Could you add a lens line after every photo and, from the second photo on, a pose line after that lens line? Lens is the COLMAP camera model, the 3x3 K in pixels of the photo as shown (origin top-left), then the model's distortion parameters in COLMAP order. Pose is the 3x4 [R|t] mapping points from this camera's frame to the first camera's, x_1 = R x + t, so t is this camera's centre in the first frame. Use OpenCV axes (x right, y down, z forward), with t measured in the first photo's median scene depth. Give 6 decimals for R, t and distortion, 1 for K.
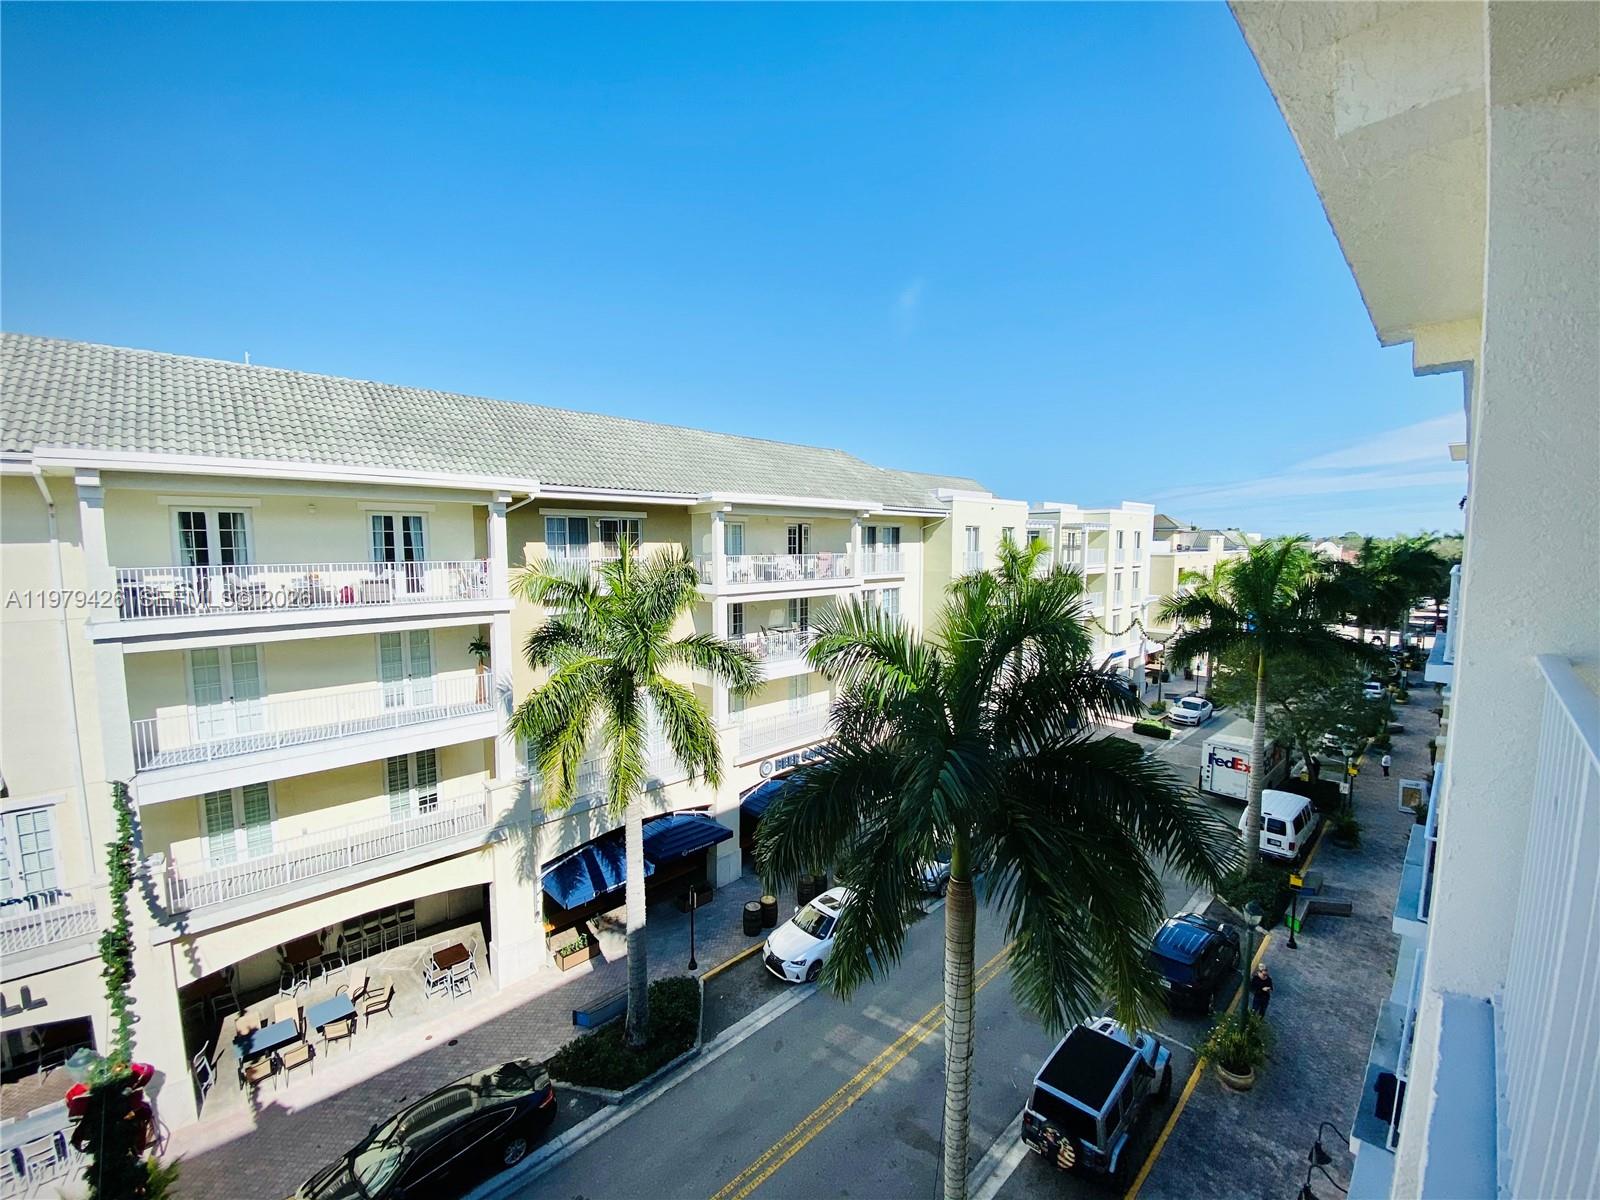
lens RADIAL K [[621.4, 0, 795.1], [0, 621.4, 599.9], [0, 0, 1]] dist [0.021981, -0.019459]
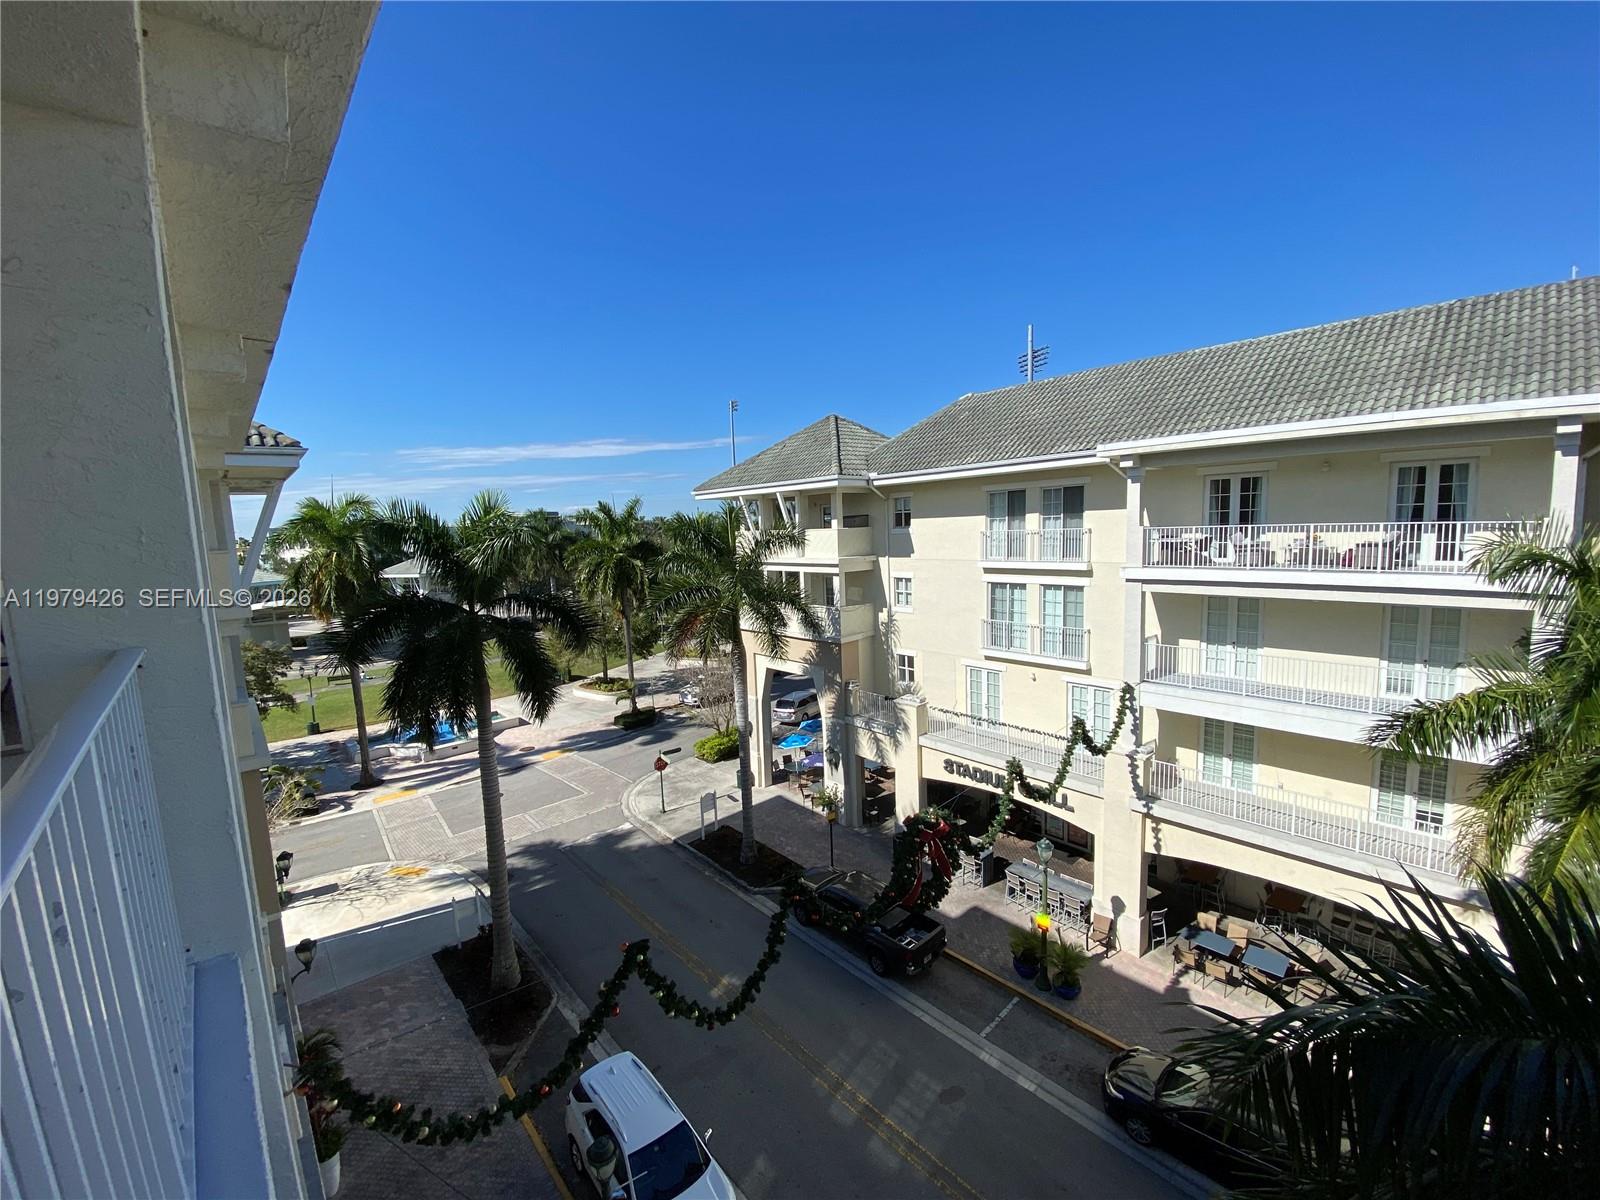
lens RADIAL K [[621.4, 0, 795.1], [0, 621.4, 599.9], [0, 0, 1]] dist [0.021981, -0.019459]
pose [[0.008072, 0.122847, -0.992393, 0.207319], [-0.052710, 0.991098, 0.122258, -0.017272], [0.998577, 0.051322, 0.014475, 0.187993]]
